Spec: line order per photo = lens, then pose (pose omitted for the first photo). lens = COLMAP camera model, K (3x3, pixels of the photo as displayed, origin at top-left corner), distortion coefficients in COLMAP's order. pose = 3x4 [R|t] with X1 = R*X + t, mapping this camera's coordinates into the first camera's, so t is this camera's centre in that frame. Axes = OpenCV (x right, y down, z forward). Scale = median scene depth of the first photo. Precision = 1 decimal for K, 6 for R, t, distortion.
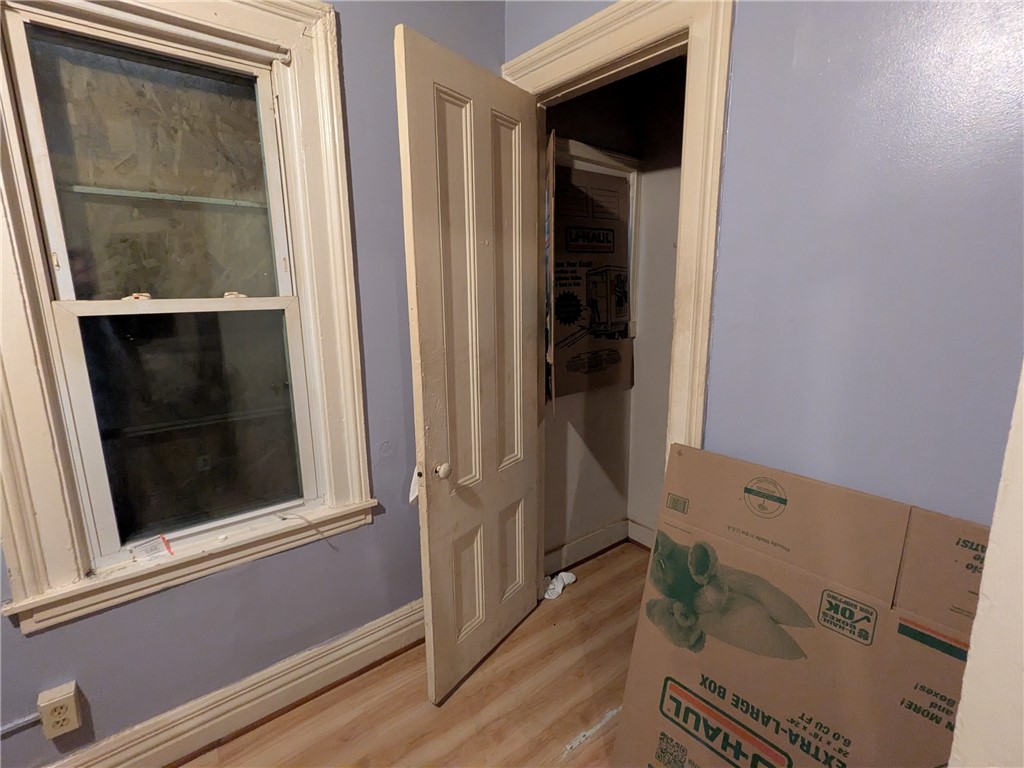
lens RADIAL K [[485.1, 0, 514.4], [0, 485.1, 382.3], [0, 0, 1]] dist [0.005297, -0.000552]
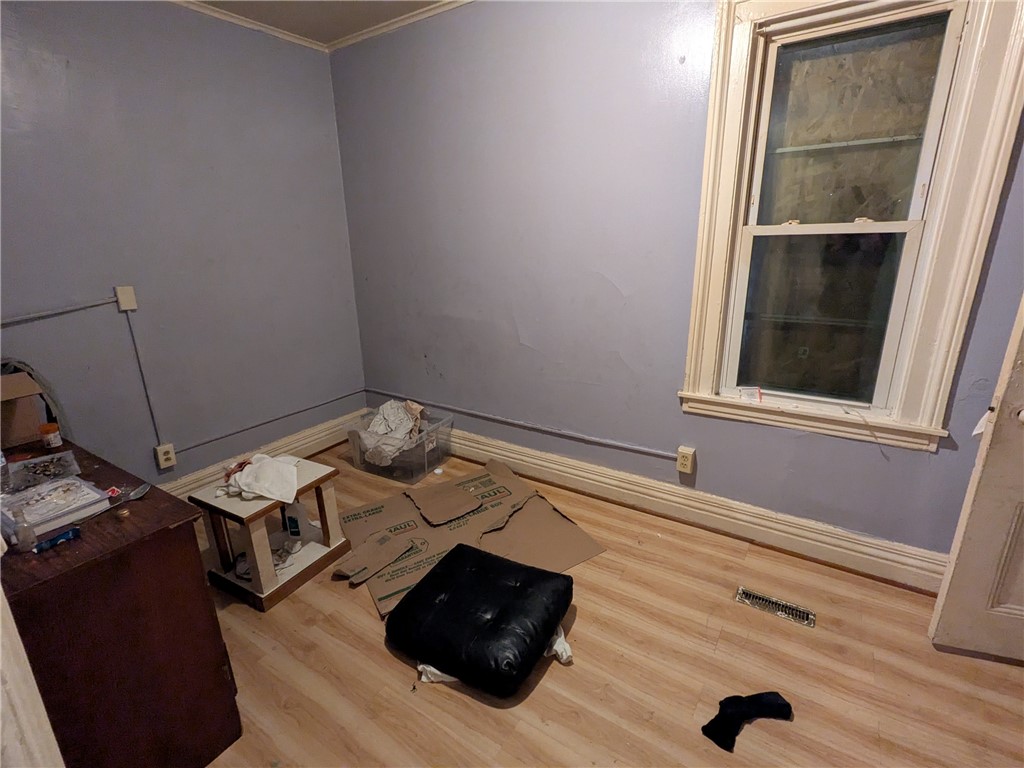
lens RADIAL K [[485.1, 0, 511.0], [0, 485.1, 383.5], [0, 0, 1]] dist [0.005297, -0.000552]
pose [[0.308273, 0.271088, -0.911855, 0.390035], [-0.170711, 0.958742, 0.227315, 0.090039], [0.935855, 0.085589, 0.341832, -0.220452]]
